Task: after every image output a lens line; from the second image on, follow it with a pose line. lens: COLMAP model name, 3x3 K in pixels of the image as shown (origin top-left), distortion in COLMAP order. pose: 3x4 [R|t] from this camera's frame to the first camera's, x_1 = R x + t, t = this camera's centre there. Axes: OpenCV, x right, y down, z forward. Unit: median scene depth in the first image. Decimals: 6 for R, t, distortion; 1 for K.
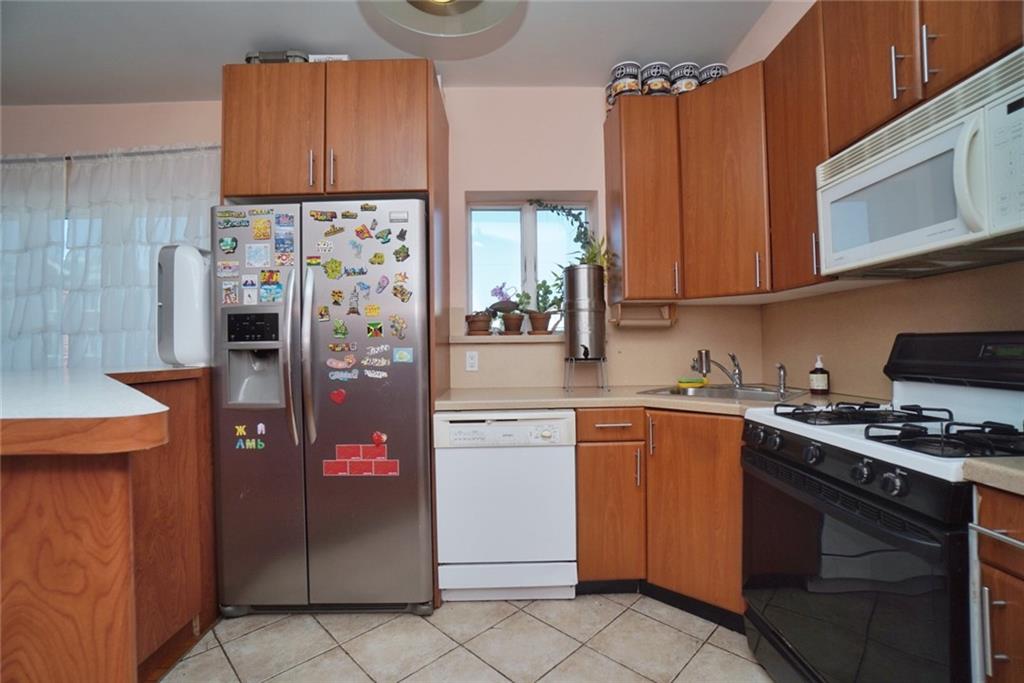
lens RADIAL K [[449.9, 0, 503.5], [0, 449.9, 344.5], [0, 0, 1]] dist [-0.065003, 0.023312]
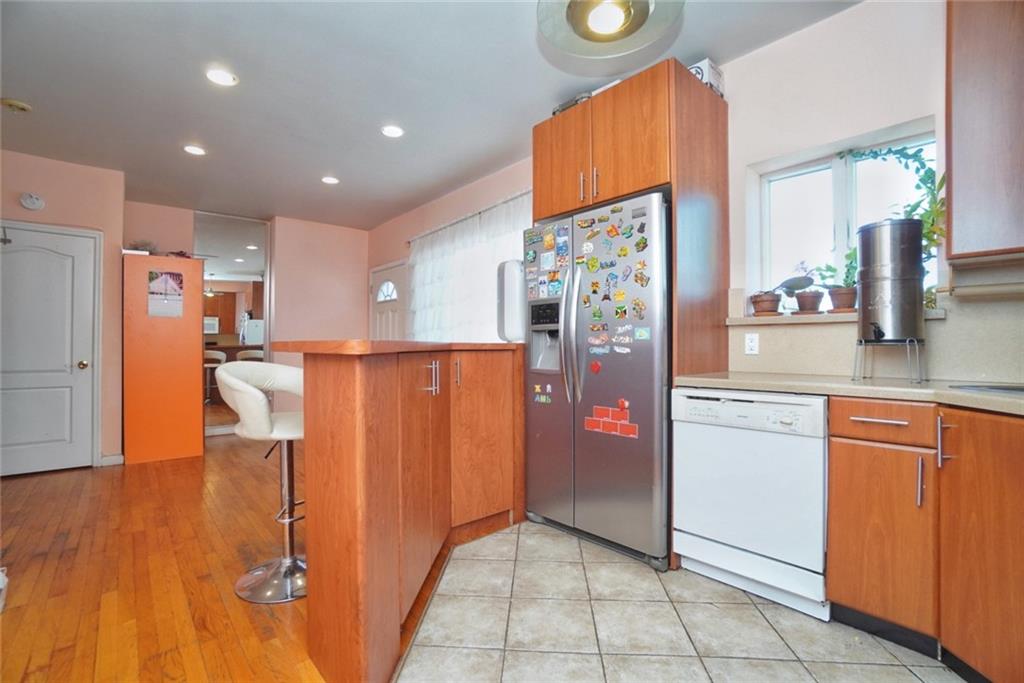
lens RADIAL K [[449.9, 0, 503.5], [0, 449.9, 344.5], [0, 0, 1]] dist [-0.065003, 0.023312]
pose [[0.650801, 0.011726, -0.759158, 0.408175], [-0.001089, 0.999894, 0.014510, 0.035247], [0.759248, -0.008616, 0.650745, -0.007999]]
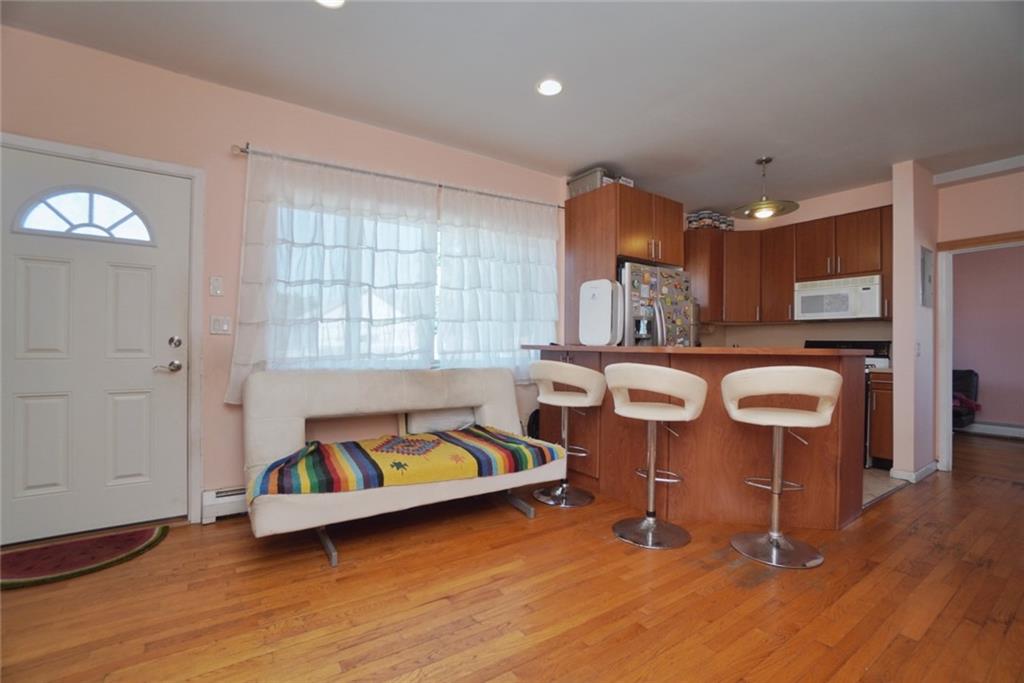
lens RADIAL K [[449.9, 0, 503.5], [0, 449.9, 344.5], [0, 0, 1]] dist [-0.065003, 0.023312]
pose [[0.832332, 0.025896, 0.553672, -2.187287], [-0.028002, 0.999597, -0.004657, 0.066189], [-0.553570, -0.011628, 0.832722, -0.328605]]
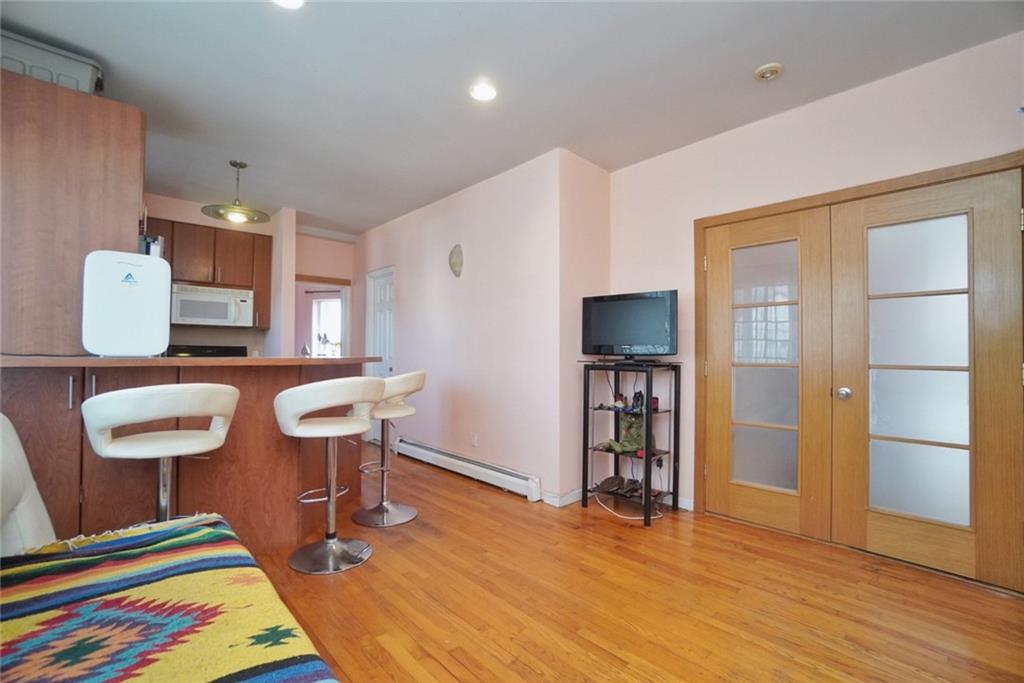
lens RADIAL K [[449.9, 0, 503.5], [0, 449.9, 344.5], [0, 0, 1]] dist [-0.065003, 0.023312]
pose [[-0.668475, 0.022509, 0.743394, -2.352337], [-0.004646, 0.999396, -0.034437, 0.053038], [-0.743720, -0.026474, -0.667967, 1.110304]]
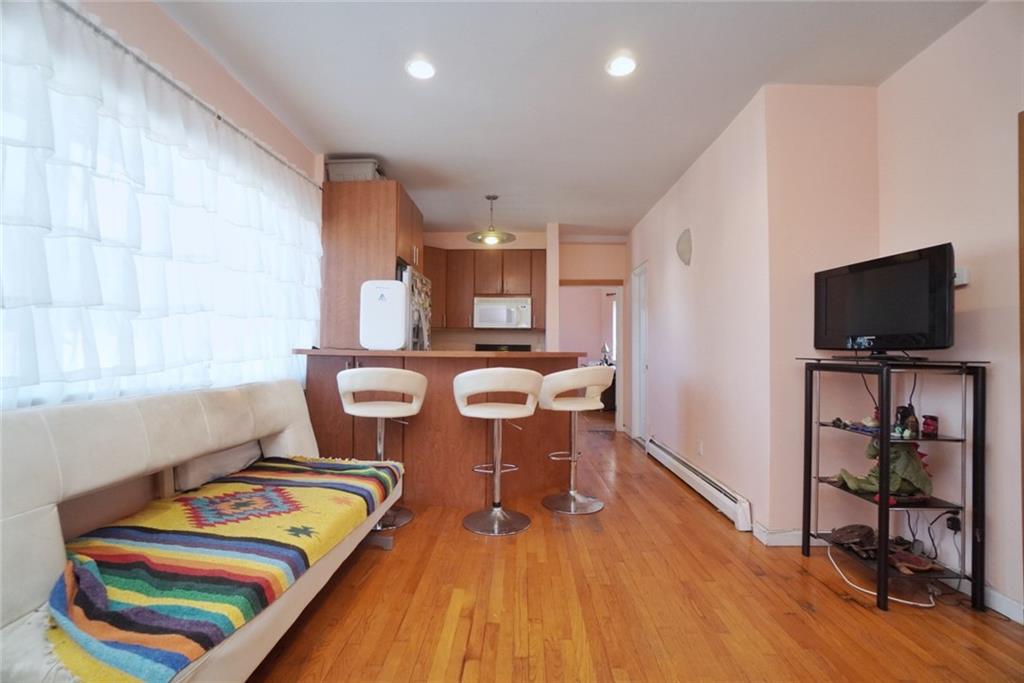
lens RADIAL K [[449.9, 0, 503.5], [0, 449.9, 344.5], [0, 0, 1]] dist [-0.065003, 0.023312]
pose [[0.046666, 0.027515, 0.998532, -2.575497], [-0.019245, 0.999460, -0.026641, 0.067517], [-0.998725, -0.017973, 0.047171, 0.499917]]
